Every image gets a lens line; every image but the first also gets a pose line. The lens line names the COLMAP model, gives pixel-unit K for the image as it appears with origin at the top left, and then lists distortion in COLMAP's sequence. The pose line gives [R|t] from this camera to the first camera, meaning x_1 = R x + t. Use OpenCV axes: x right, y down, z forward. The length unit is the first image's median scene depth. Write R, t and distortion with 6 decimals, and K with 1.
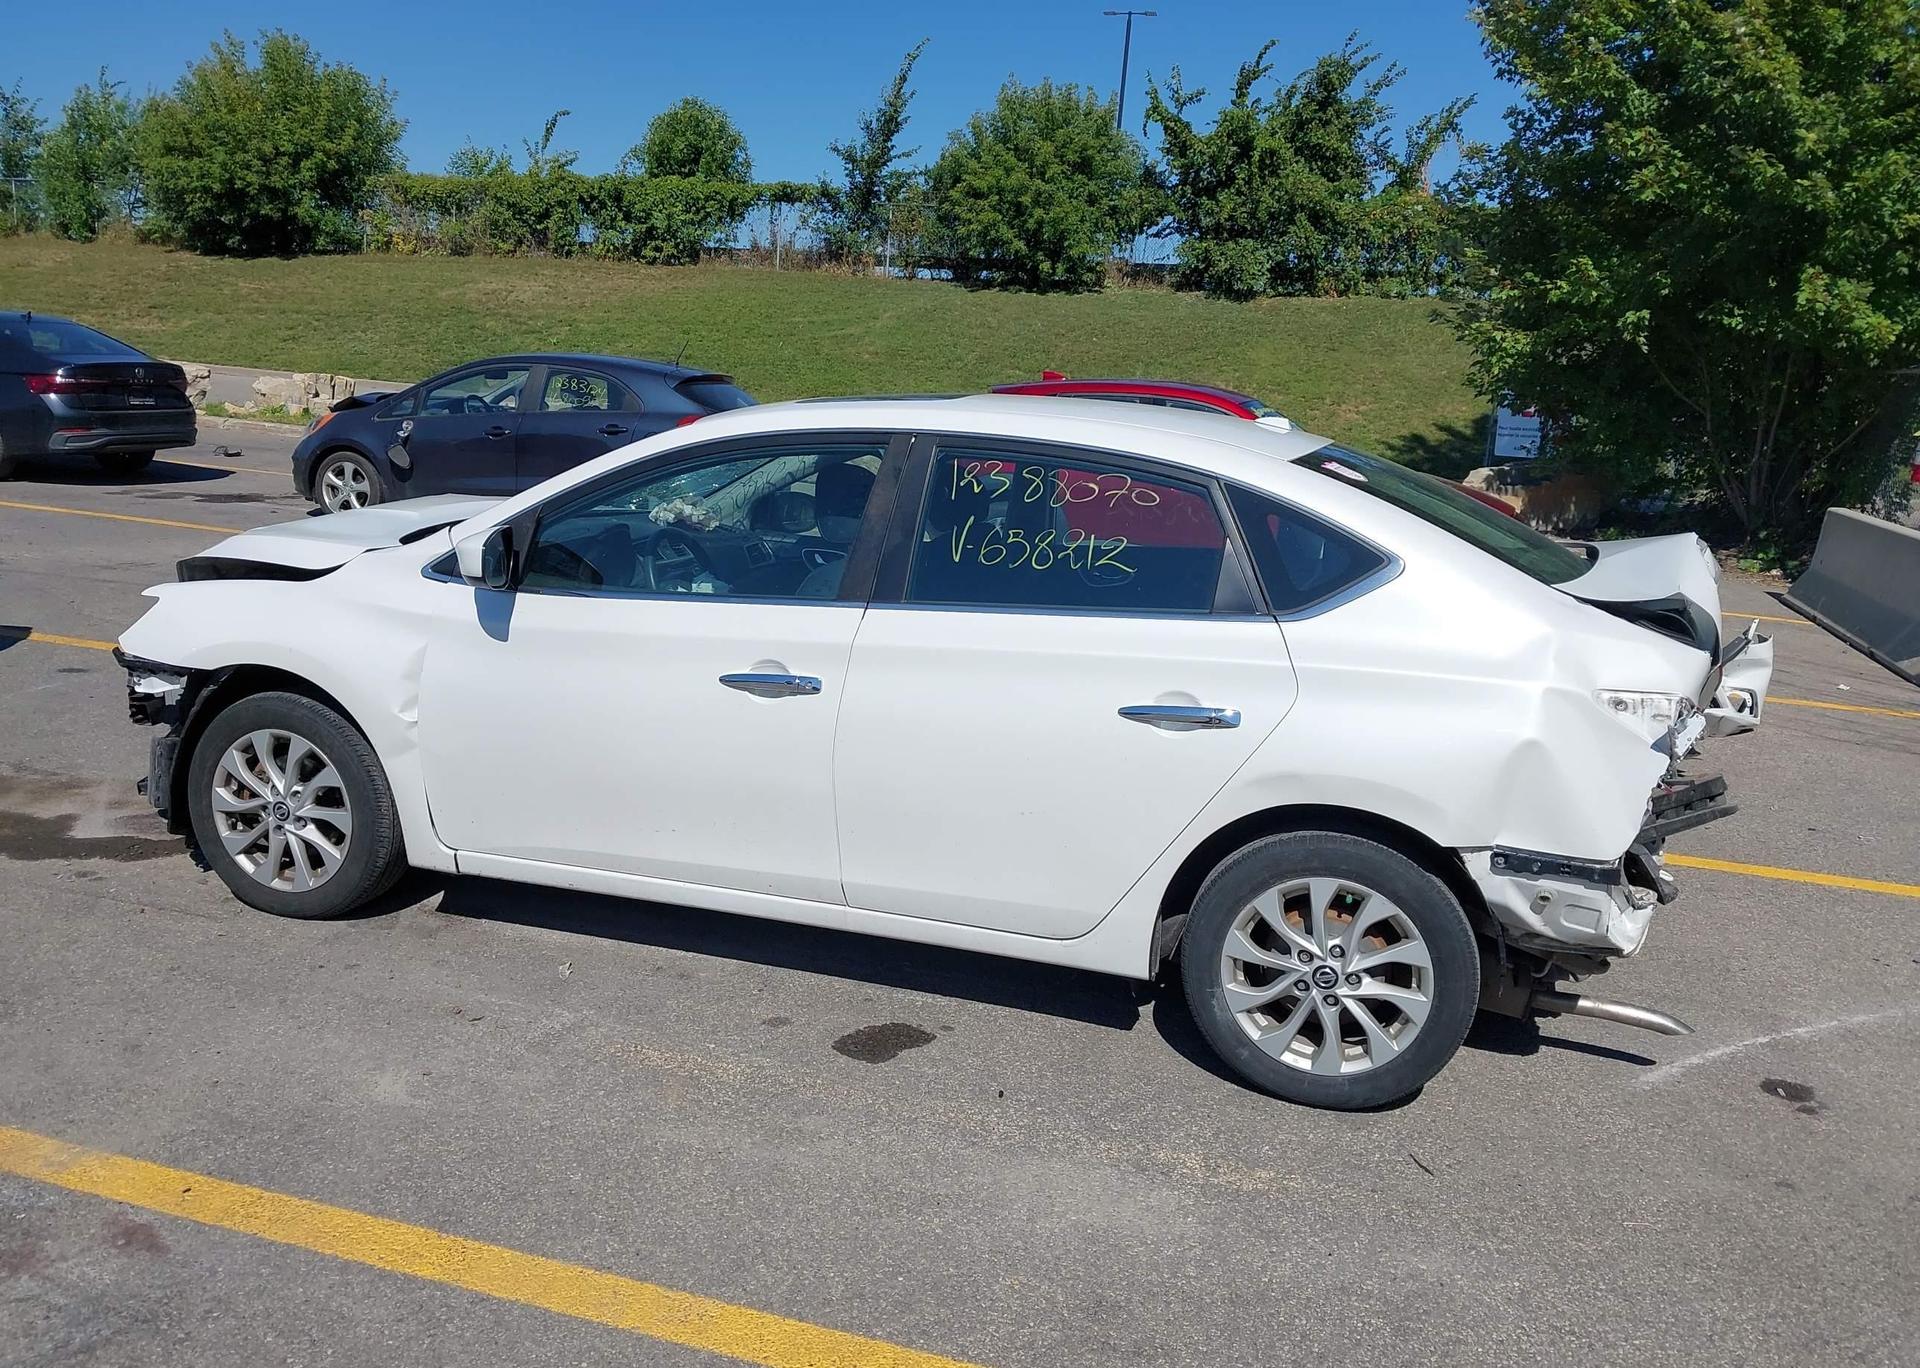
lens RADIAL K [[1534.5, 0, 959.1], [0, 1534.5, 730.9], [0, 0, 1]] dist [0.008155, 0.006367]
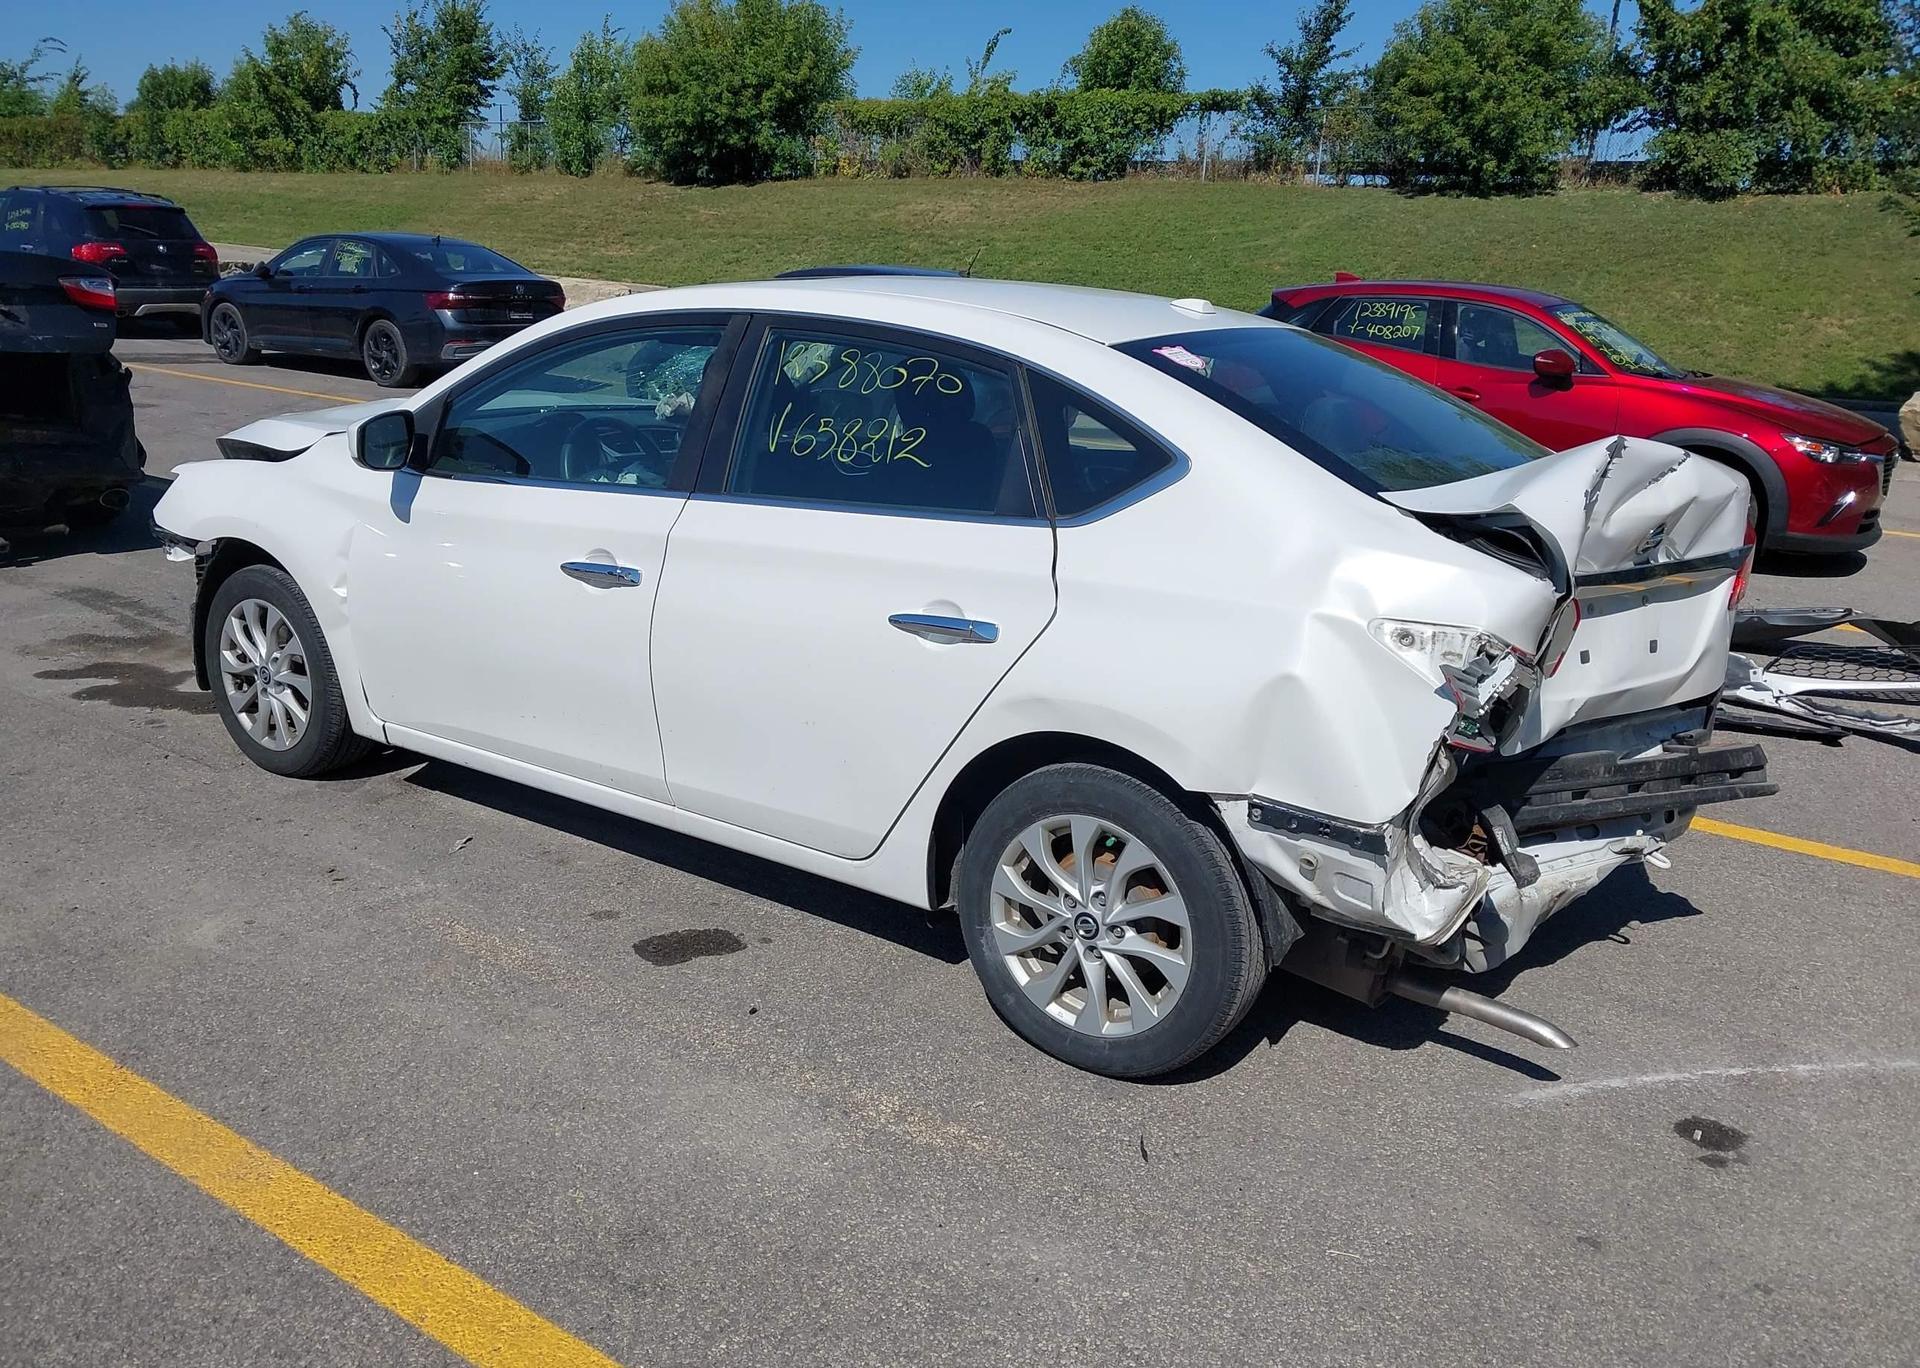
lens RADIAL K [[1566.0, 0, 960.0], [0, 1566.0, 684.0], [0, 0, 1]] dist [0.011131, -0.004641]
pose [[0.954000, 0.064491, -0.292789, 0.051497], [-0.060124, 0.997905, 0.023901, 0.000410], [0.293717, -0.005198, 0.955878, 0.013636]]
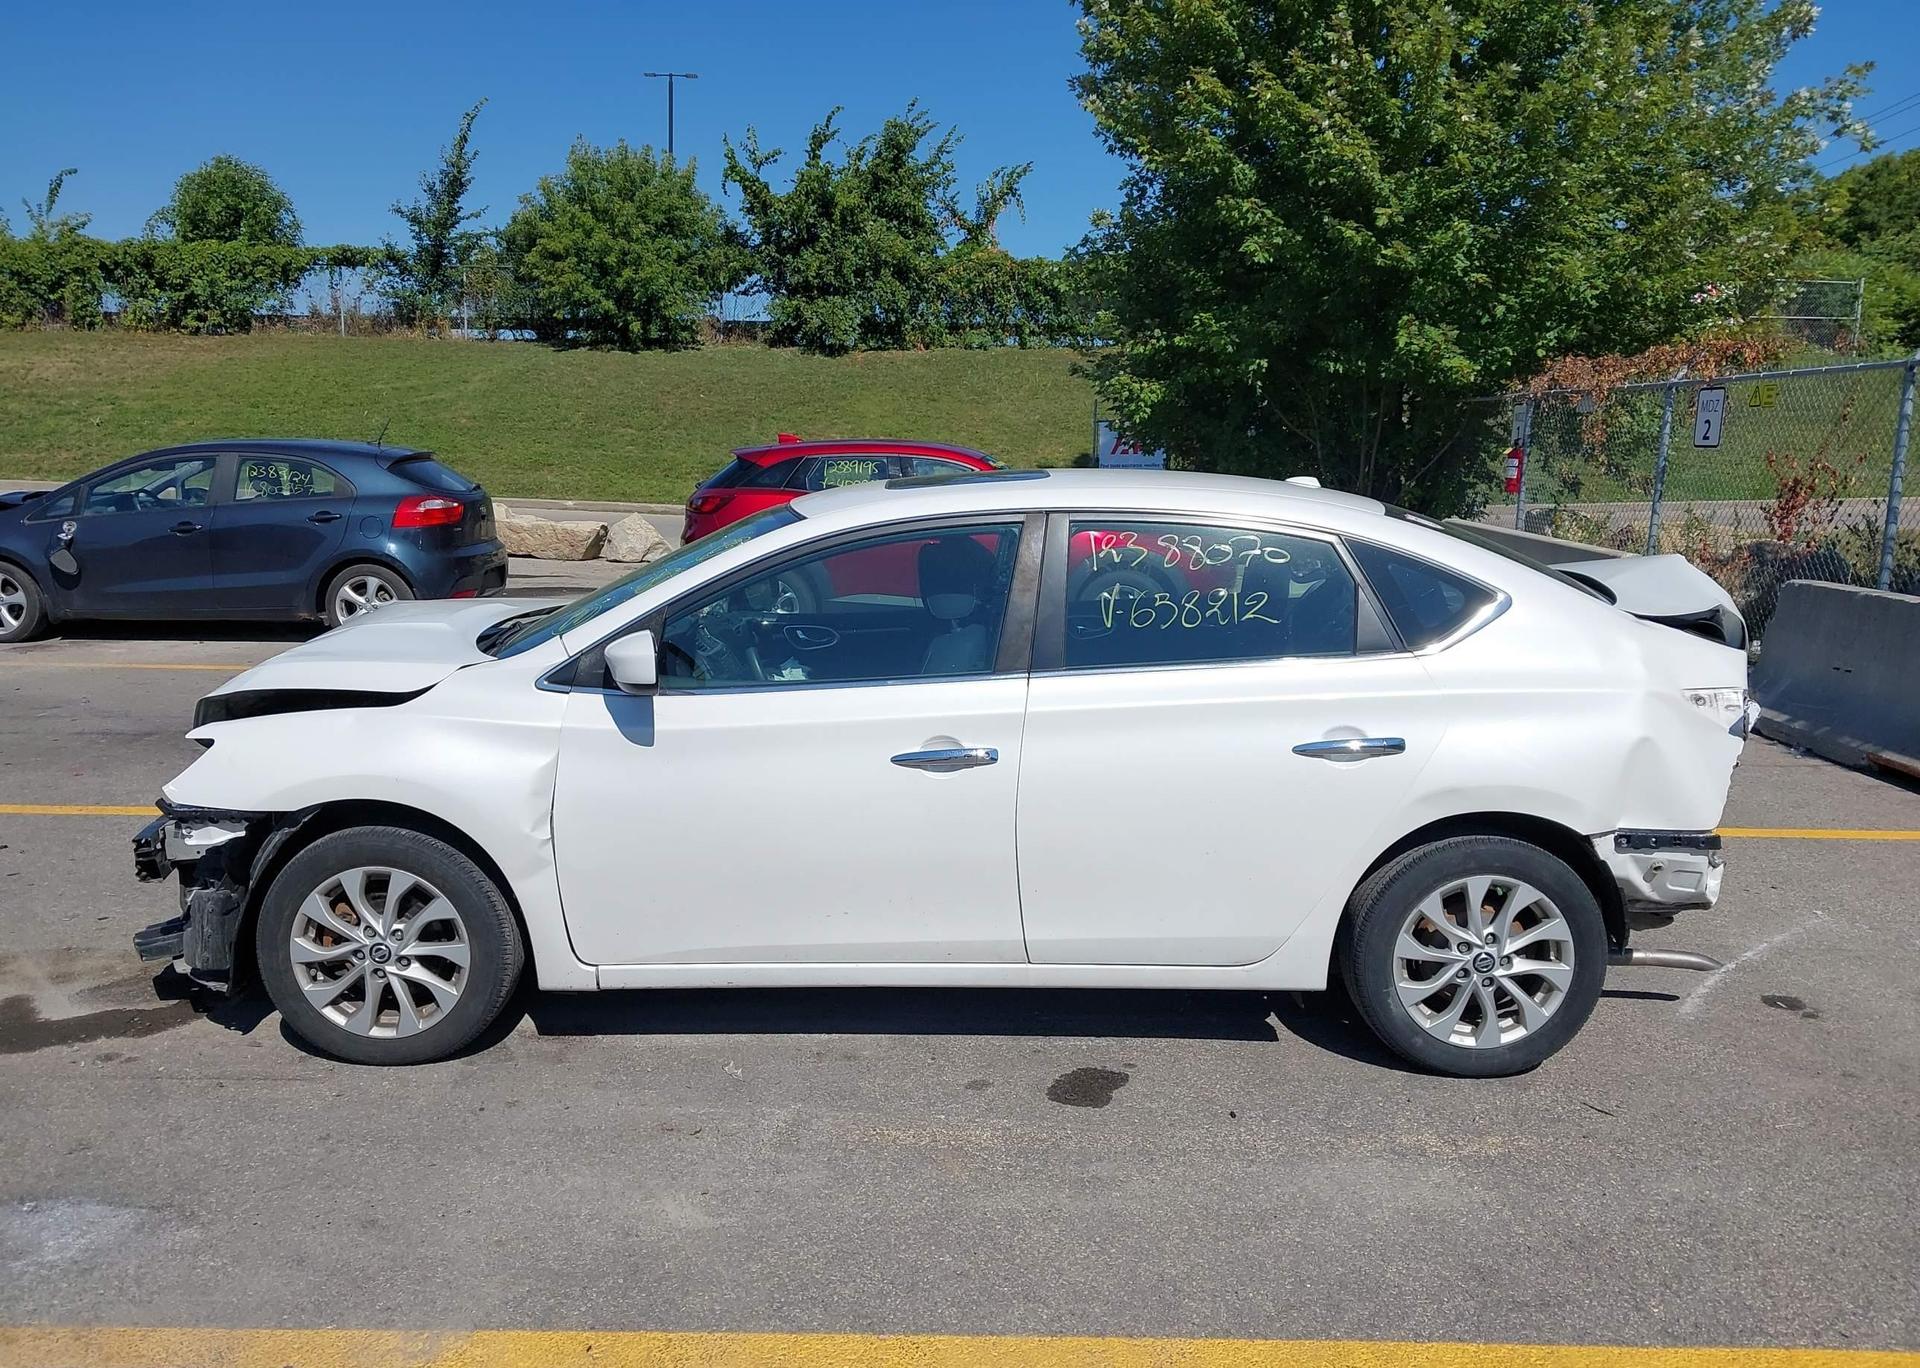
lens RADIAL K [[1523.7, 0, 962.4], [0, 1523.7, 732.4], [0, 0, 1]] dist [0.021969, -0.029049]
pose [[0.953906, -0.101138, 0.282550, -0.052513], [0.109351, 0.993913, -0.013404, -0.004403], [-0.279474, 0.043683, 0.959159, 0.001628]]
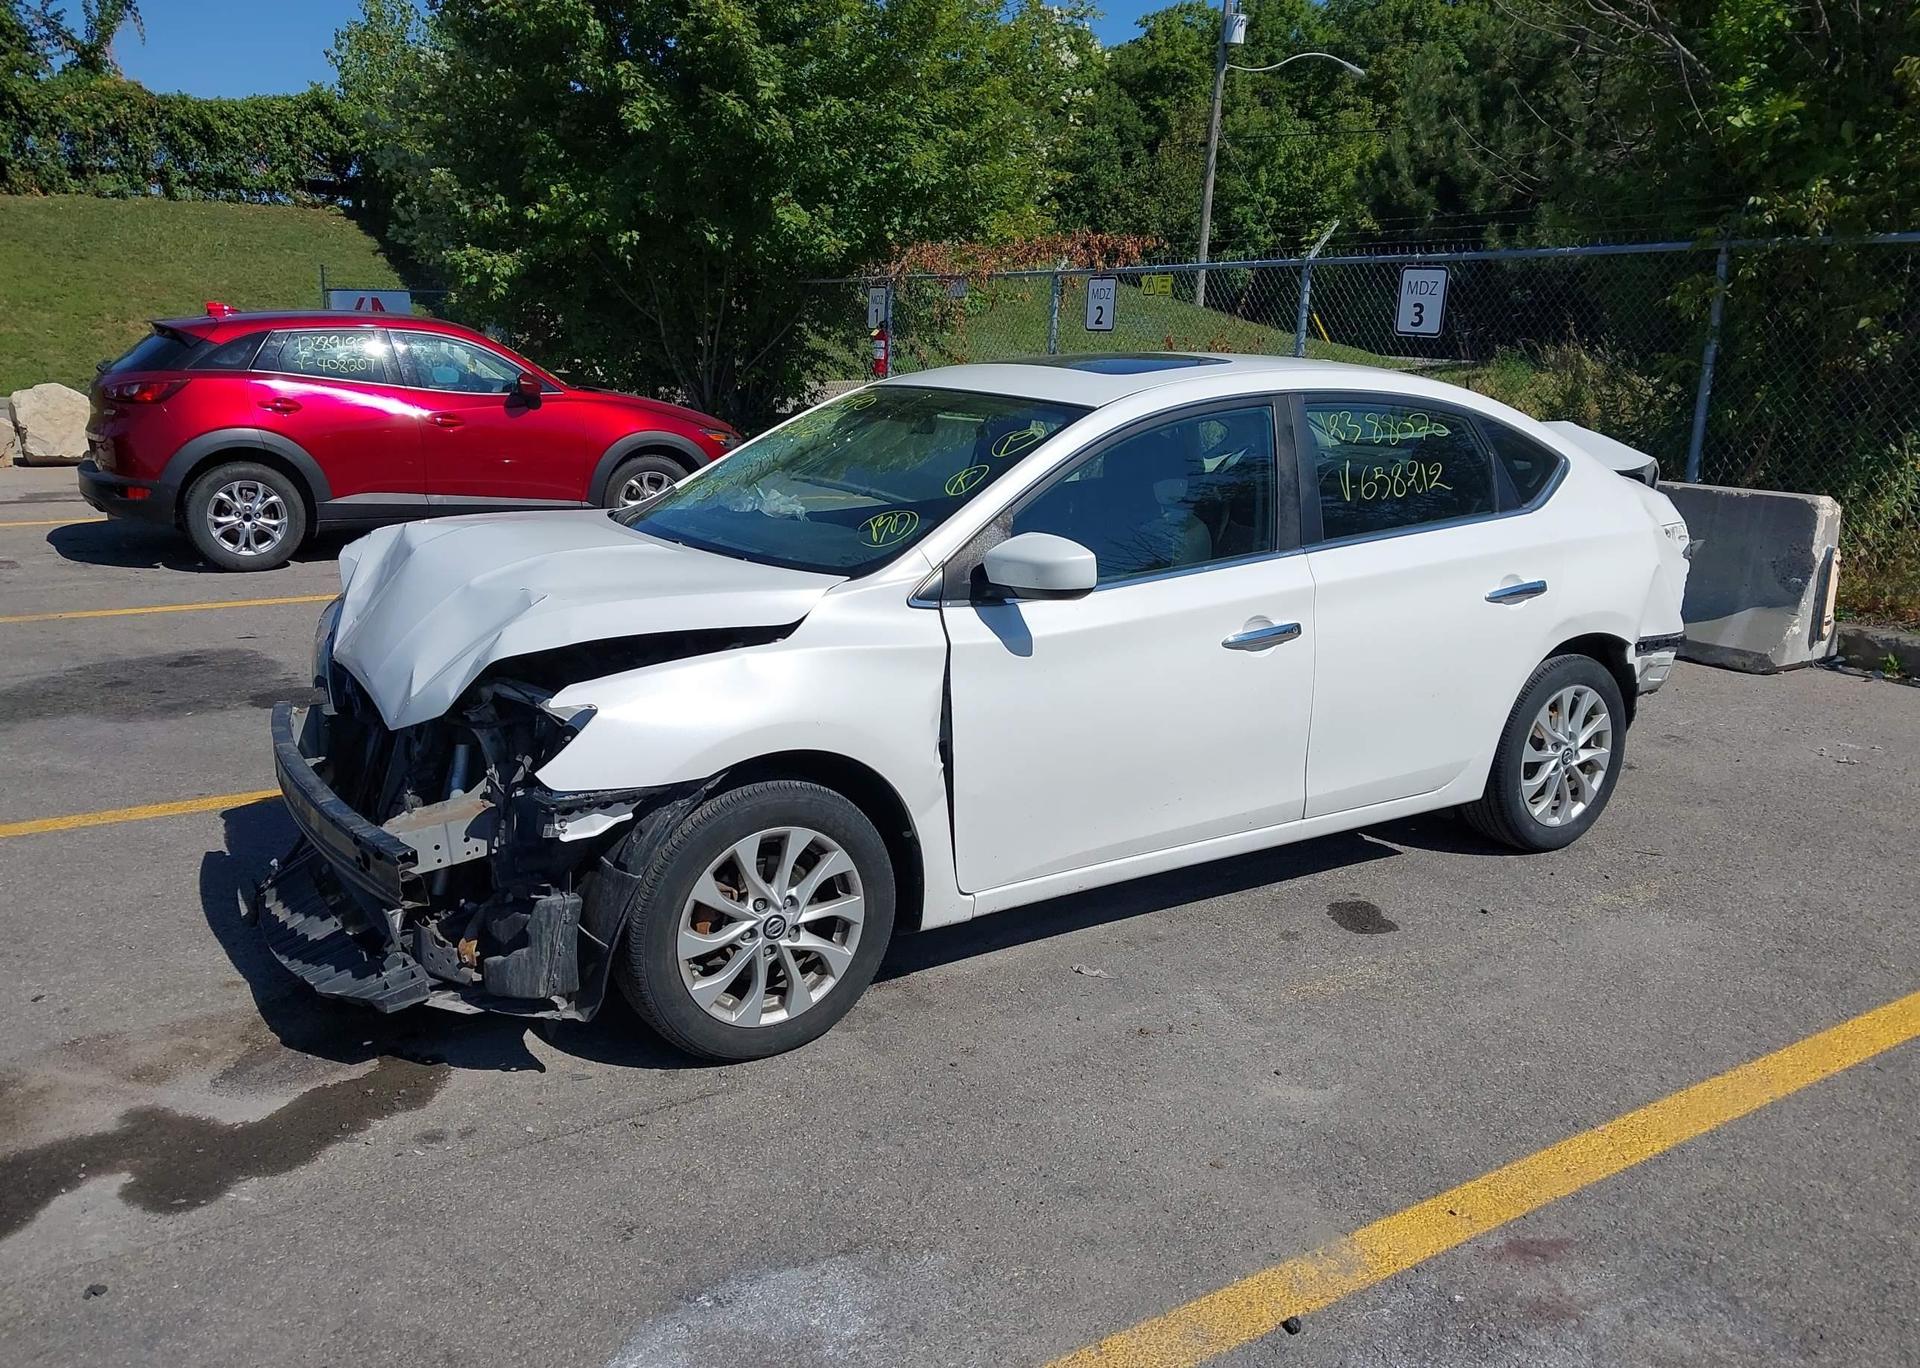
lens RADIAL K [[1535.4, 0, 953.4], [0, 1535.4, 732.4], [0, 0, 1]] dist [0.001818, 0.003004]
pose [[0.633648, -0.239942, 0.735471, -0.141050], [0.191219, 0.969764, 0.151633, -0.022485], [-0.749617, 0.044554, 0.660371, 0.058831]]
